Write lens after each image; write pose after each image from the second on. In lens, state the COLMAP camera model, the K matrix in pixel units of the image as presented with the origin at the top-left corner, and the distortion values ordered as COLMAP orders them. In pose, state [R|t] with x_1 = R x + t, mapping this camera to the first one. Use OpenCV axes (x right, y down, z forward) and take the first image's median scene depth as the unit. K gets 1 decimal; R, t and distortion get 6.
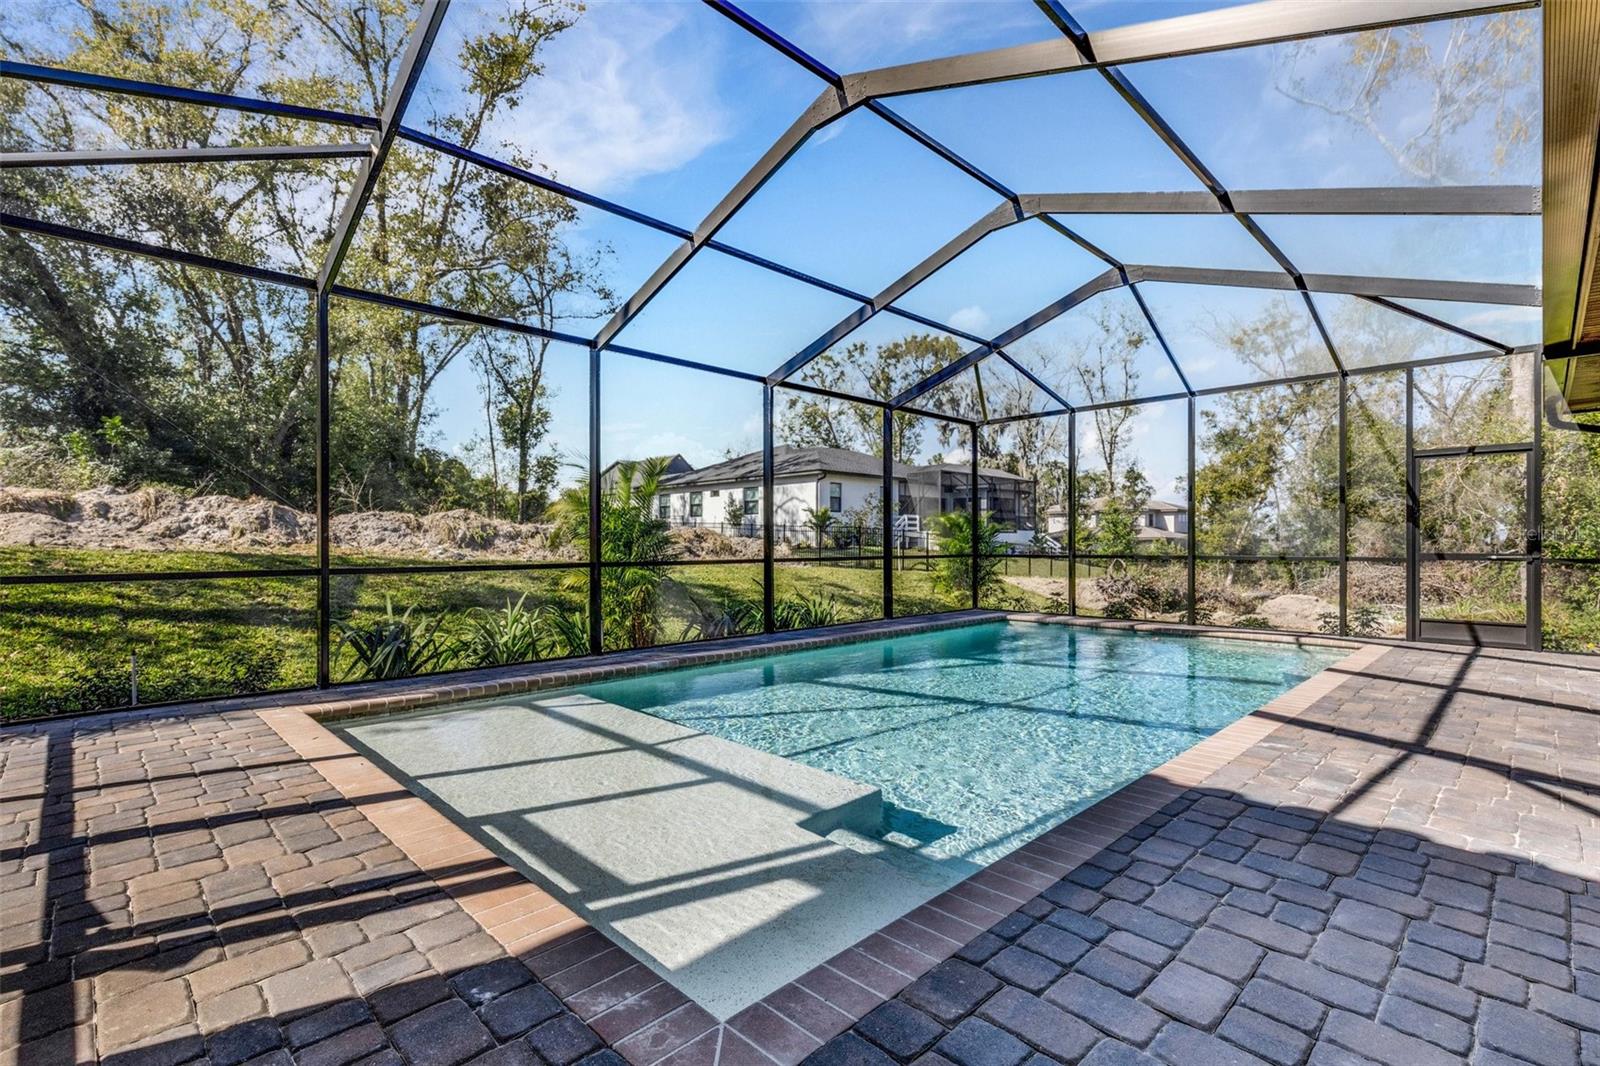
lens RADIAL K [[730.9, 0, 799.0], [0, 730.9, 539.9], [0, 0, 1]] dist [-0.003694, 0.002068]
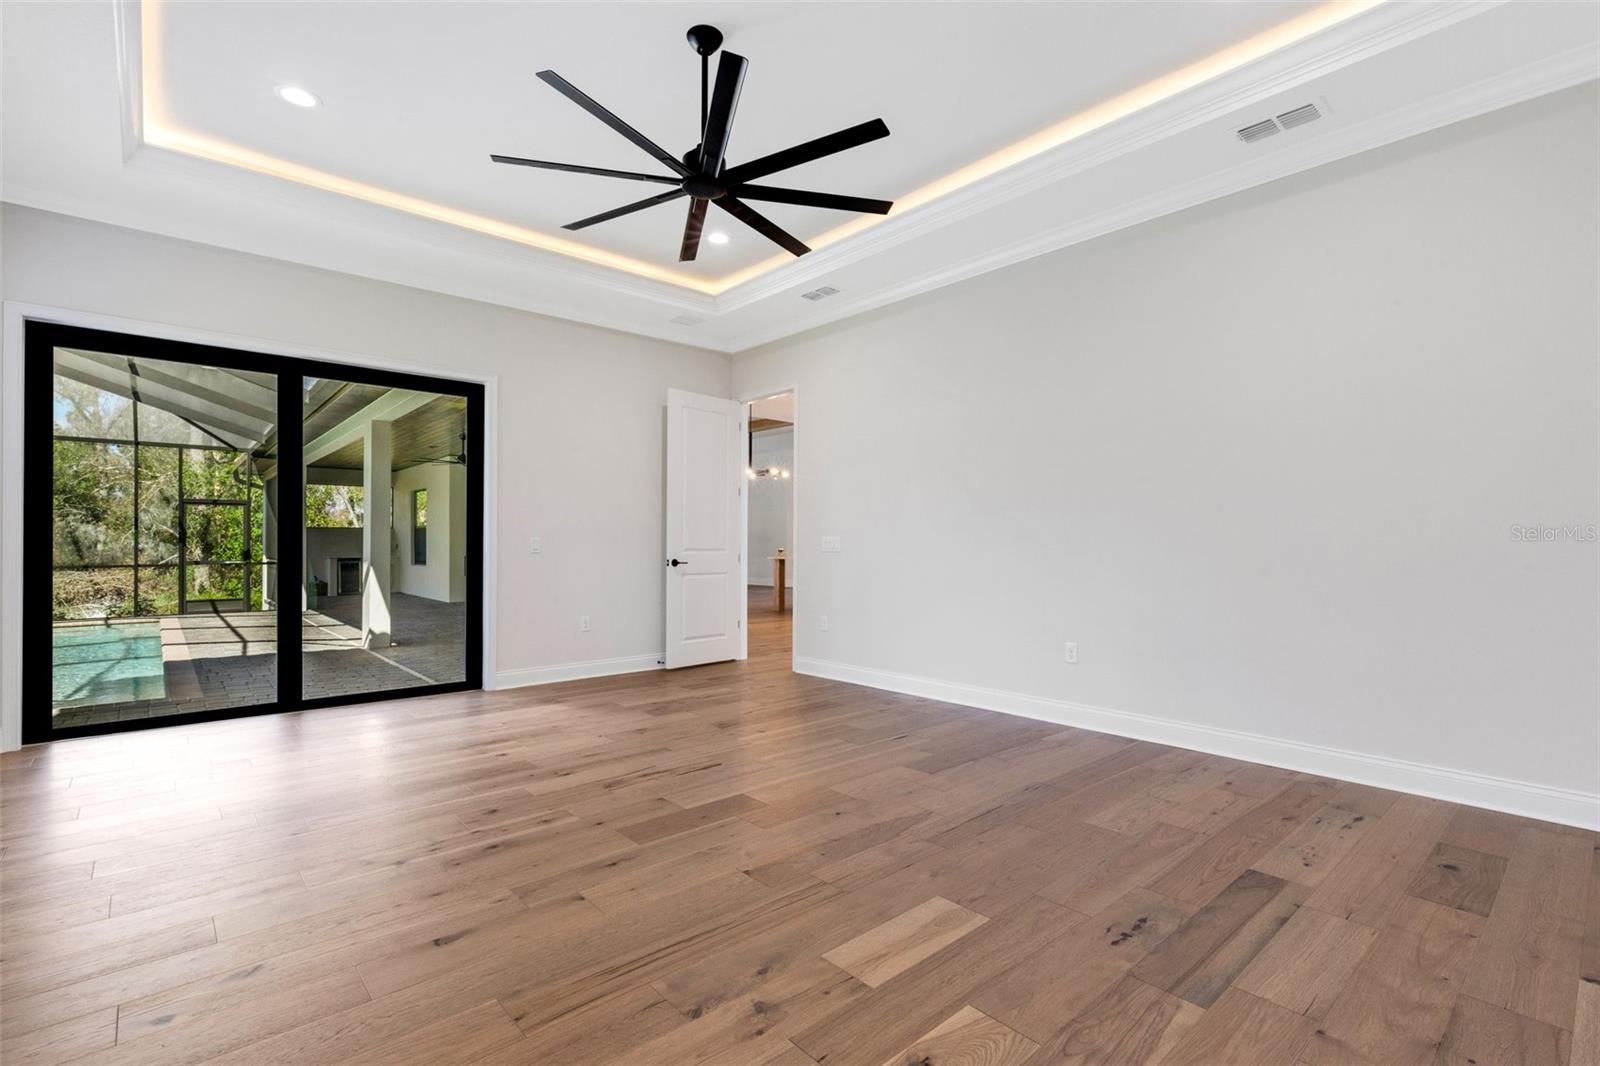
lens RADIAL K [[730.9, 0, 788.5], [0, 730.9, 548.2], [0, 0, 1]] dist [-0.003694, 0.002068]
pose [[0.064619, -0.007056, 0.997885, -0.680299], [0.002211, 0.999974, 0.006927, -0.017998], [-0.997908, 0.001759, 0.064633, -0.452033]]
